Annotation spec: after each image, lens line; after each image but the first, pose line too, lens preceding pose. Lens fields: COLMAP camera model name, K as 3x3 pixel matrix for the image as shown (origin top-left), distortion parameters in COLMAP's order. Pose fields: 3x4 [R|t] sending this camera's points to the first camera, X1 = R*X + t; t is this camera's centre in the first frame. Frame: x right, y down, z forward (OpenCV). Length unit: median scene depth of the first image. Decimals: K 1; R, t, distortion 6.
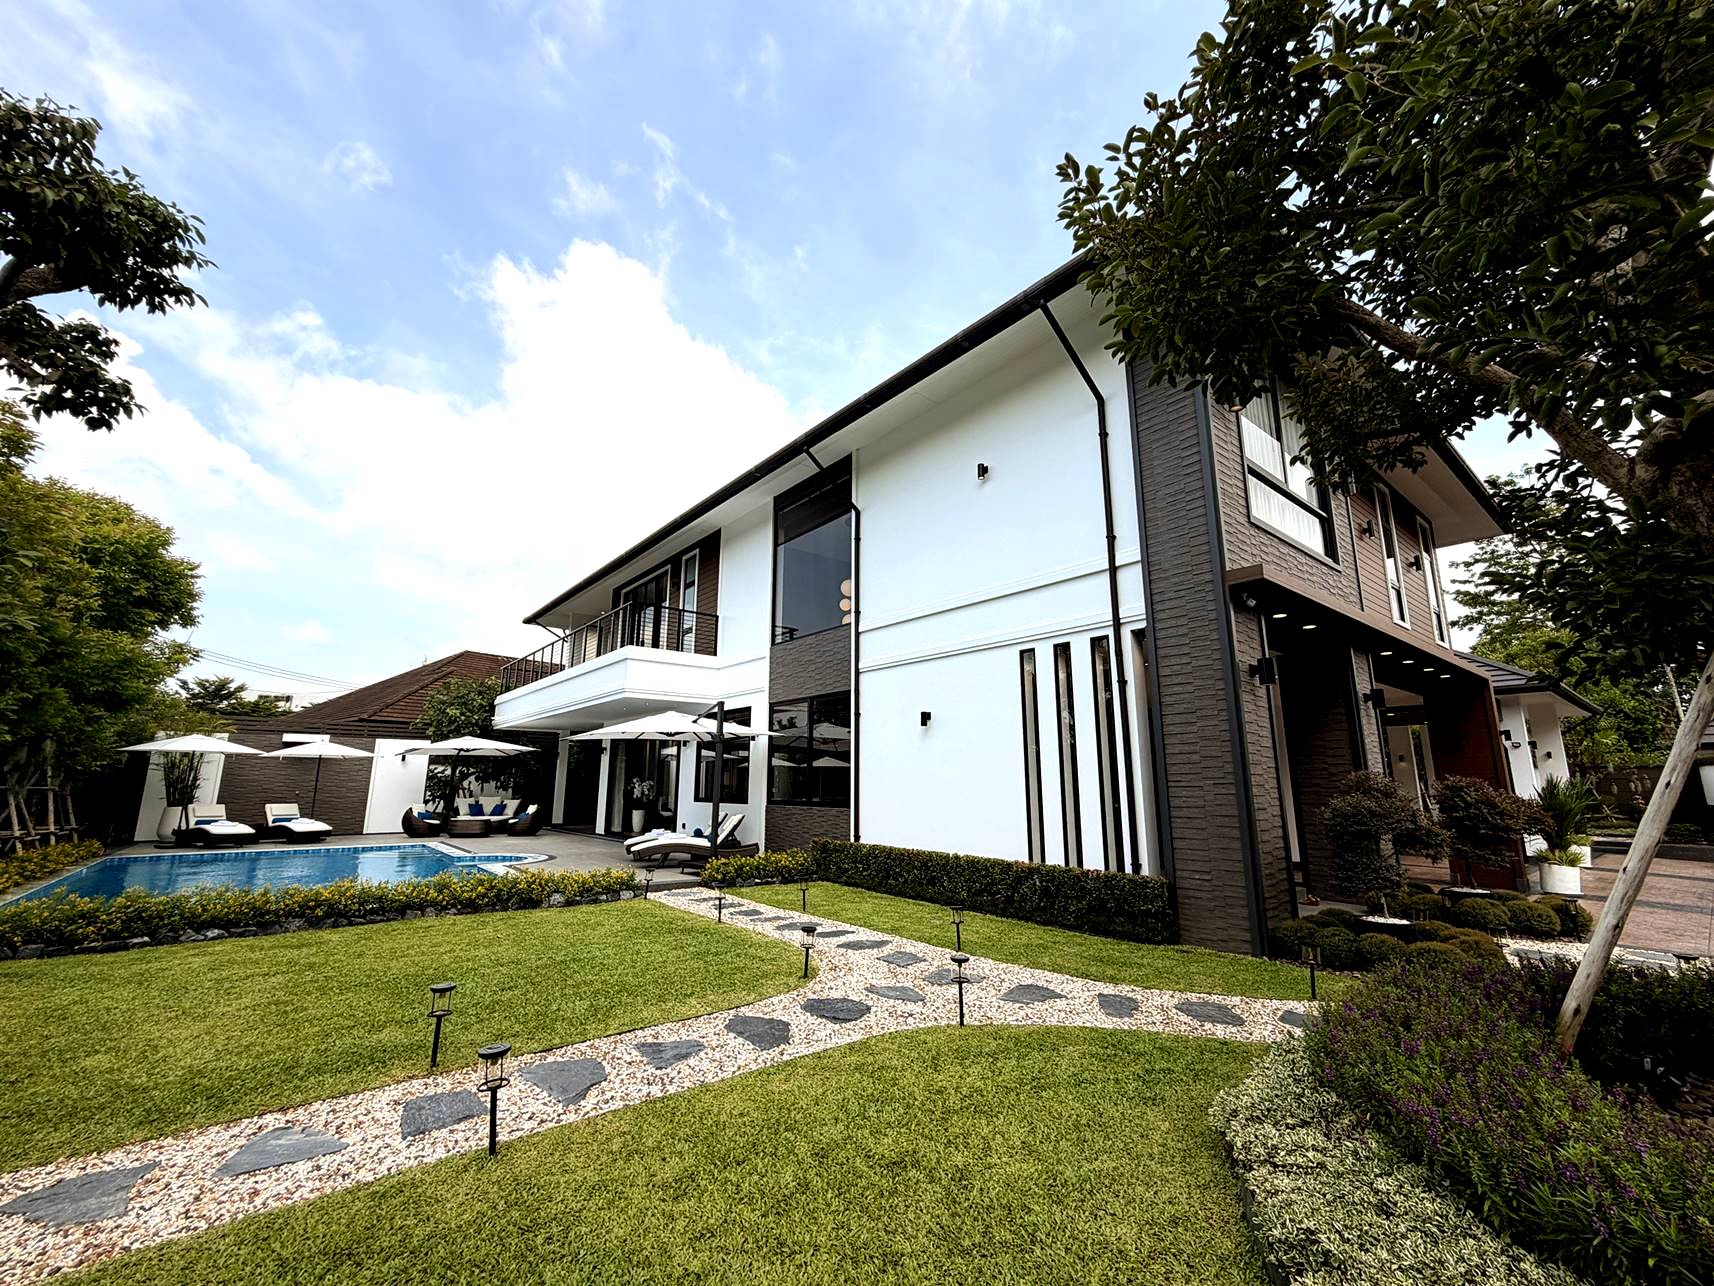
lens RADIAL K [[702.6, 0, 857.0], [0, 702.6, 643.0], [0, 0, 1]] dist [-0.005868, -0.000128]
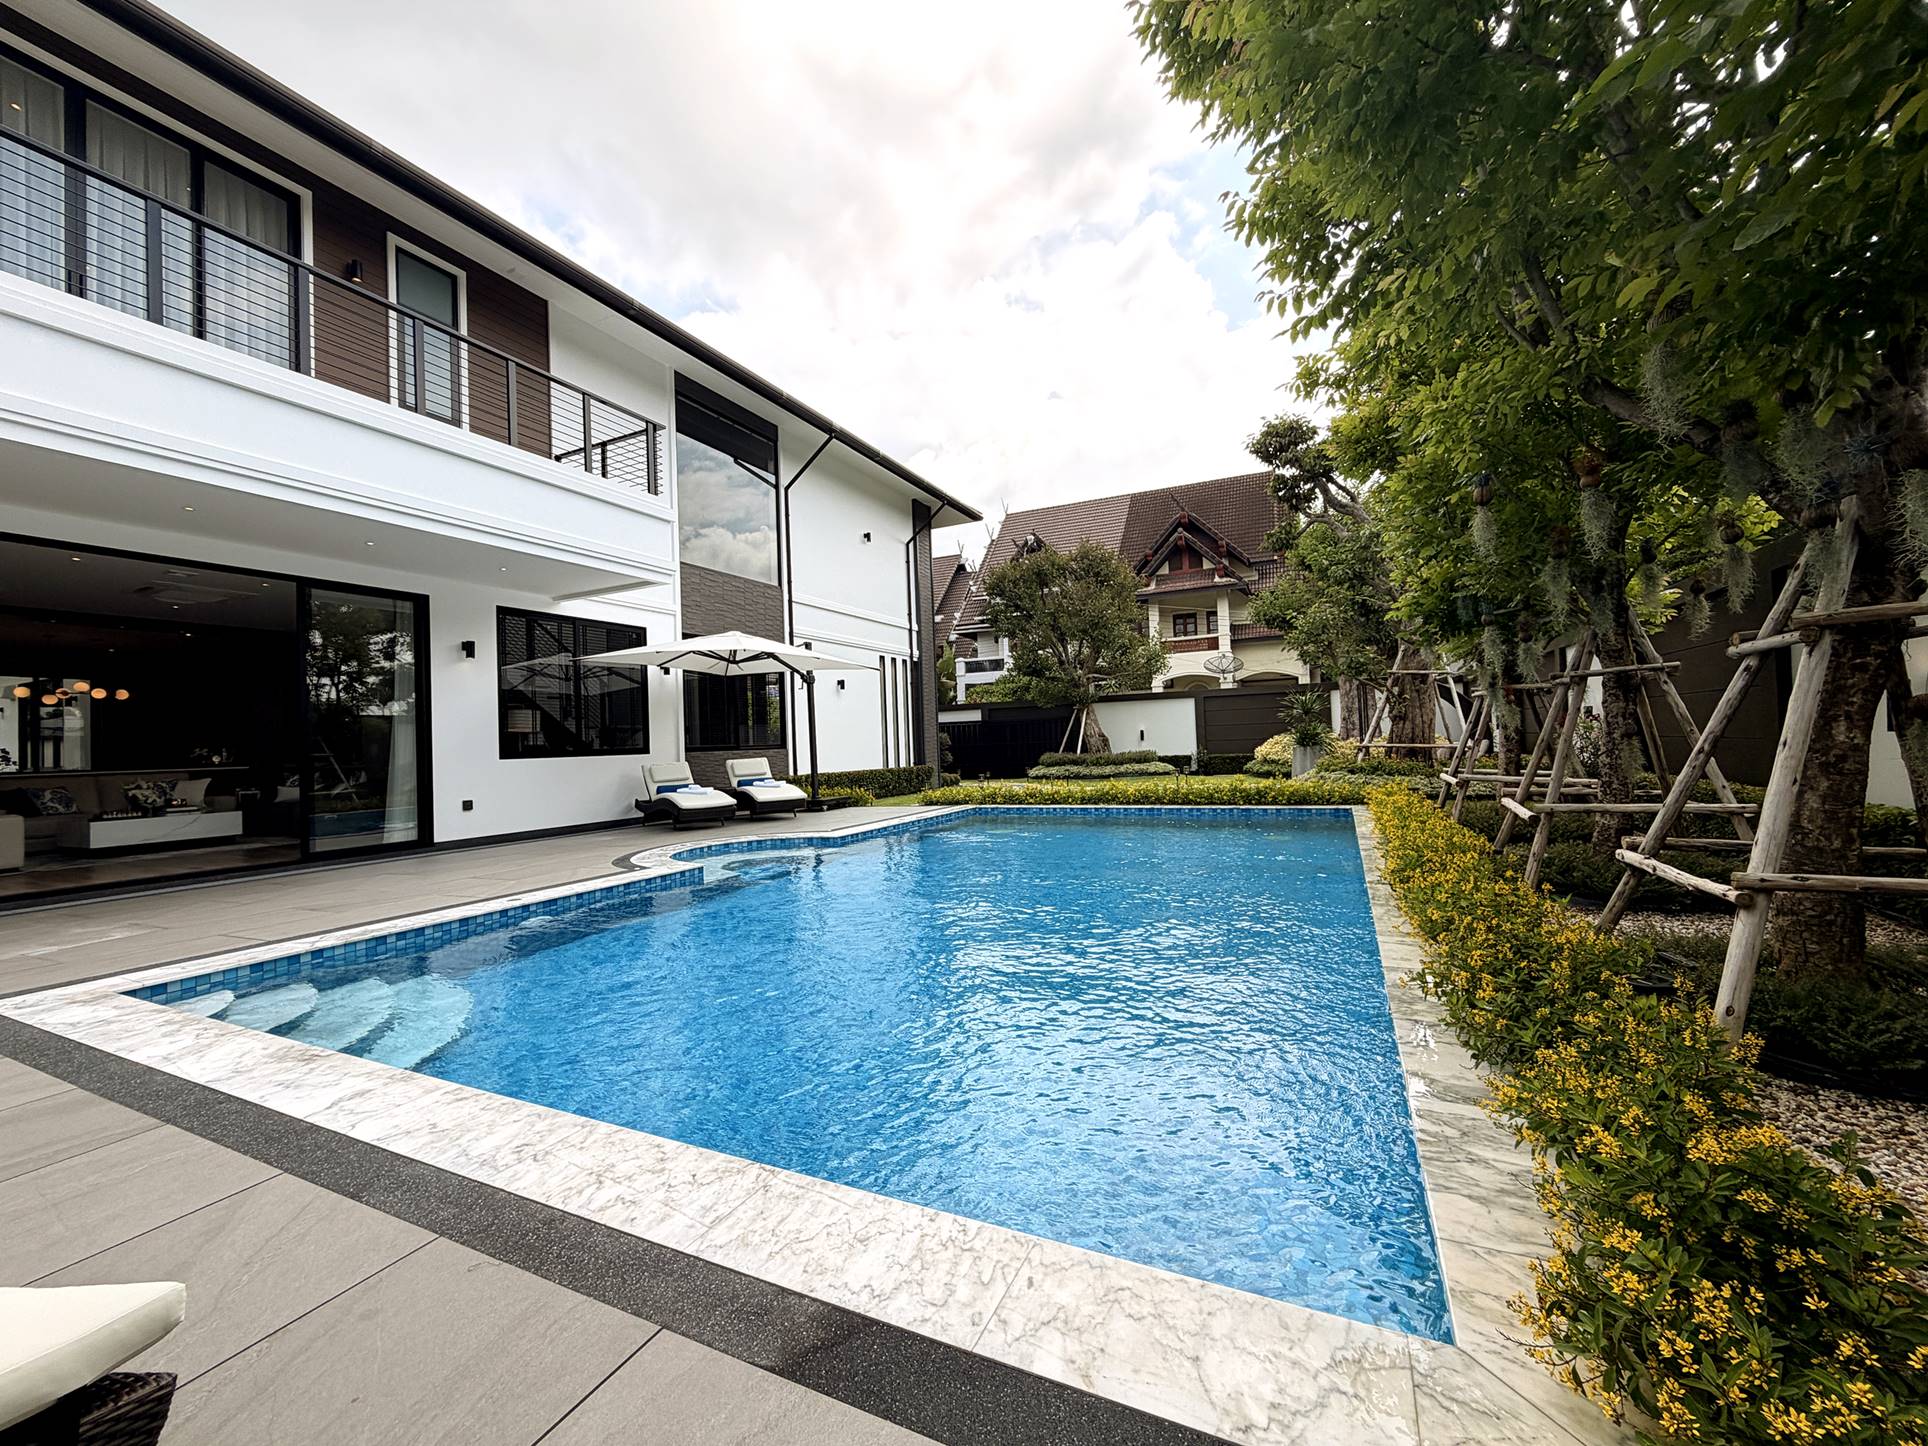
lens RADIAL K [[763.5, 0, 964.0], [0, 763.5, 723.0], [0, 0, 1]] dist [-0.000356, -0.004520]
pose [[-0.420898, 0.041186, 0.906173, -1.253137], [-0.143326, 0.983401, -0.111268, 0.284908], [-0.895714, -0.176711, -0.408008, 1.230111]]
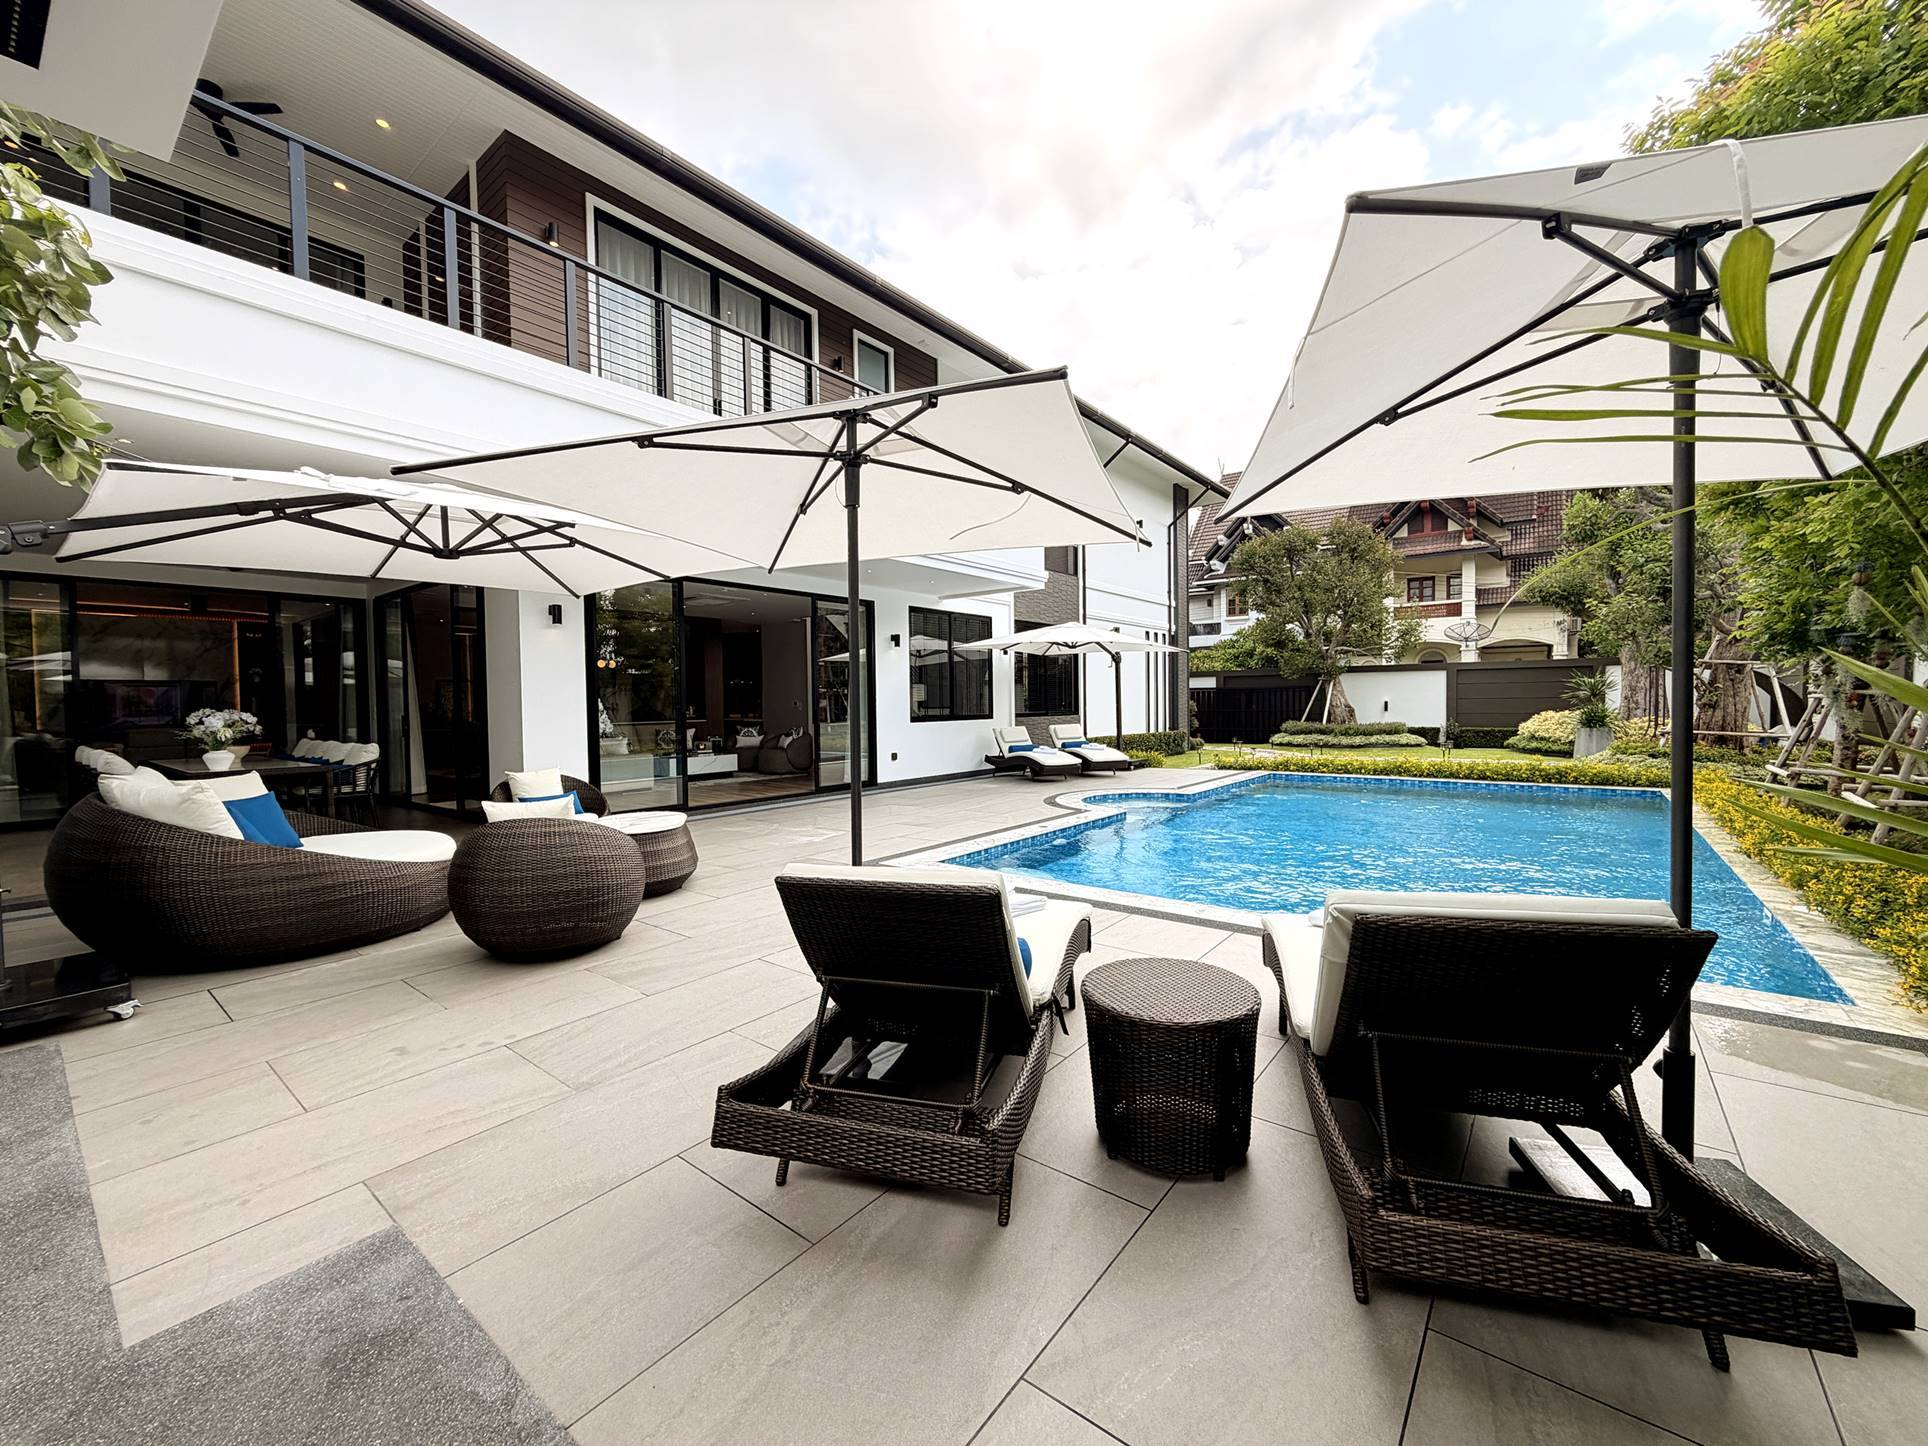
lens RADIAL K [[766.1, 0, 964.0], [0, 766.1, 723.0], [0, 0, 1]] dist [-0.001823, 0.000101]
pose [[-0.217824, -0.023189, 0.975713, -1.379851], [-0.180920, 0.983351, -0.017020, 0.308944], [-0.959073, -0.180233, -0.218393, 1.501436]]
